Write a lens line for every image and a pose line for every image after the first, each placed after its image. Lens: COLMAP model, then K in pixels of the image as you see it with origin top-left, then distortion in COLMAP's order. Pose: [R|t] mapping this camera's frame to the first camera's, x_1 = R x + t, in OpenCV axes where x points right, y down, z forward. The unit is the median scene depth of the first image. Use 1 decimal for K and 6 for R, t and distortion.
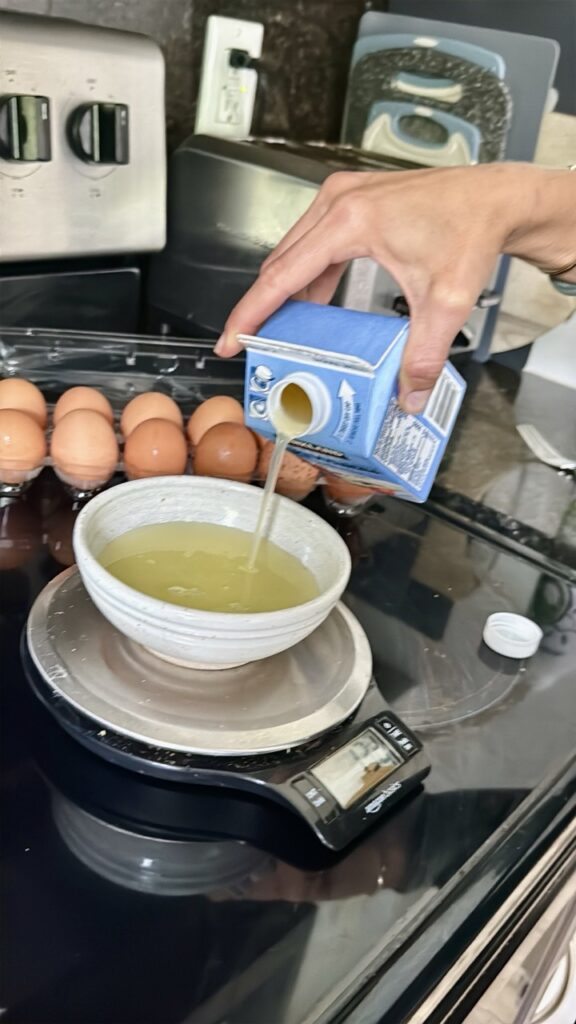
lens RADIAL K [[985.5, 0, 288.0], [0, 985.5, 512.0], [0, 0, 1]] dist [0.102966, -0.307949]
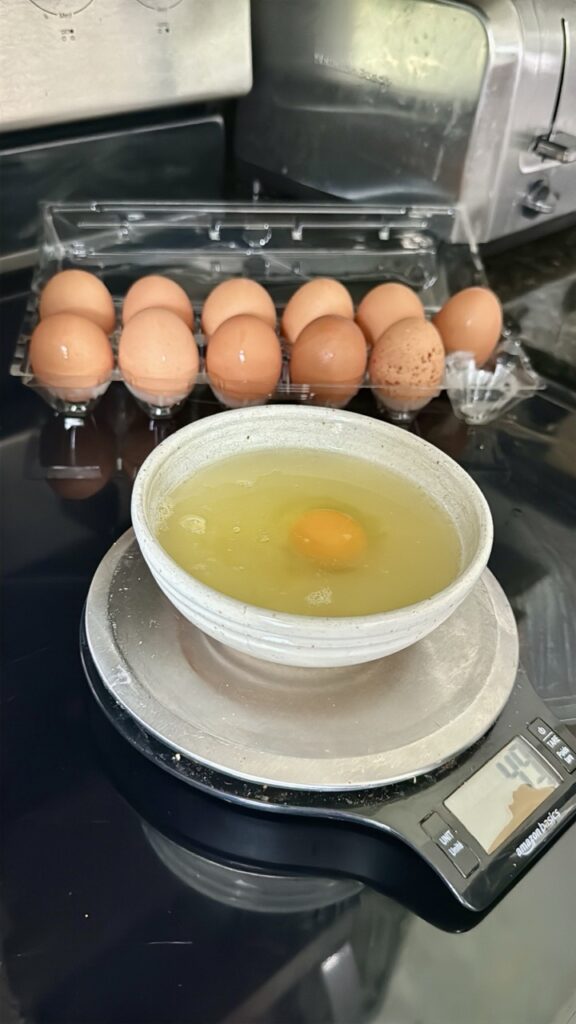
lens RADIAL K [[985.5, 0, 288.0], [0, 985.5, 512.0], [0, 0, 1]] dist [0.102966, -0.307949]
pose [[0.993155, -0.013455, -0.116030, -0.003409], [0.031394, 0.987541, 0.154200, -0.058526], [0.112510, -0.156787, 0.981203, 0.175536]]
